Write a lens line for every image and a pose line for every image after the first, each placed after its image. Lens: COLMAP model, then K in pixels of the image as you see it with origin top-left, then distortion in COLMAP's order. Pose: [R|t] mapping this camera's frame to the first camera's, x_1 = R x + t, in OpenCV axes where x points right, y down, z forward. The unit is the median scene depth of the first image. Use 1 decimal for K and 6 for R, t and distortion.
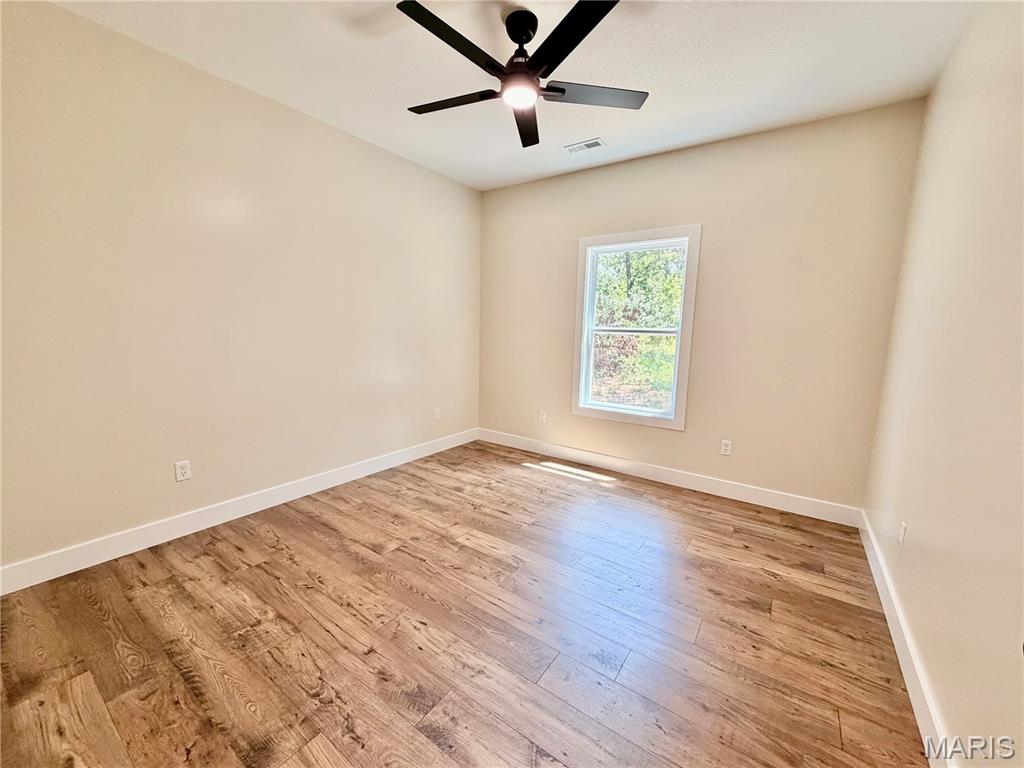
lens RADIAL K [[407.8, 0, 511.7], [0, 407.8, 384.6], [0, 0, 1]] dist [-0.000742, 0.000961]
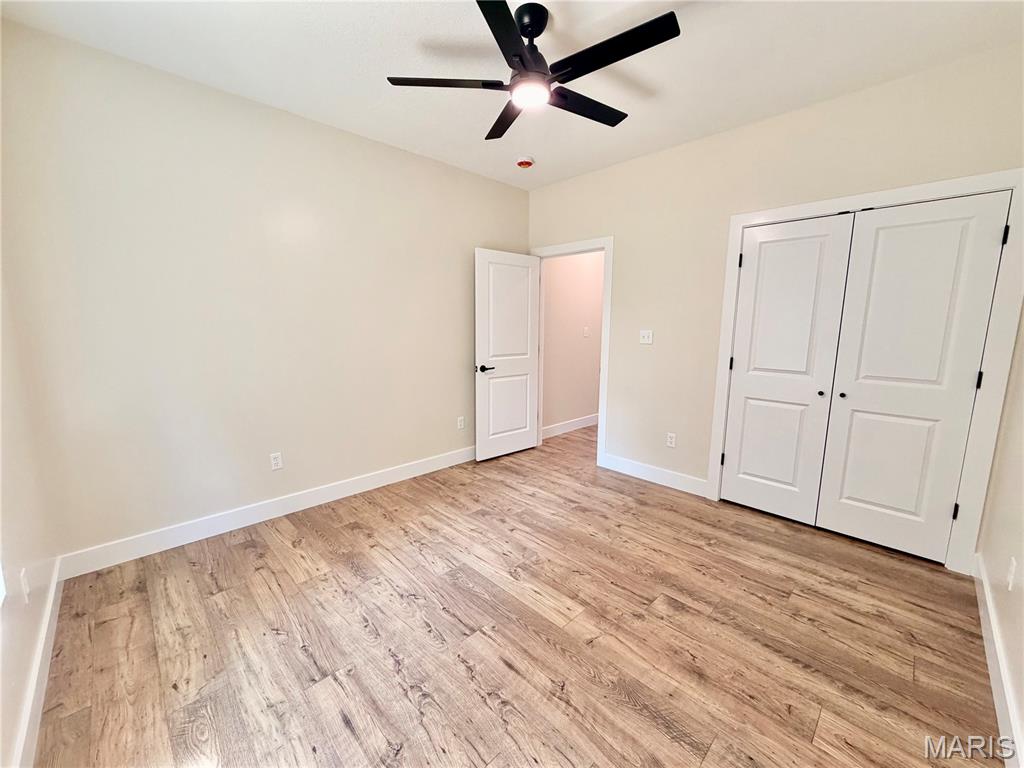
lens RADIAL K [[407.8, 0, 512.1], [0, 407.8, 385.2], [0, 0, 1]] dist [-0.000742, 0.000961]
pose [[-0.983157, -0.056097, 0.173943, -0.125694], [-0.003285, 0.957001, 0.290067, -0.288416], [-0.182736, 0.284610, -0.941066, 1.825798]]
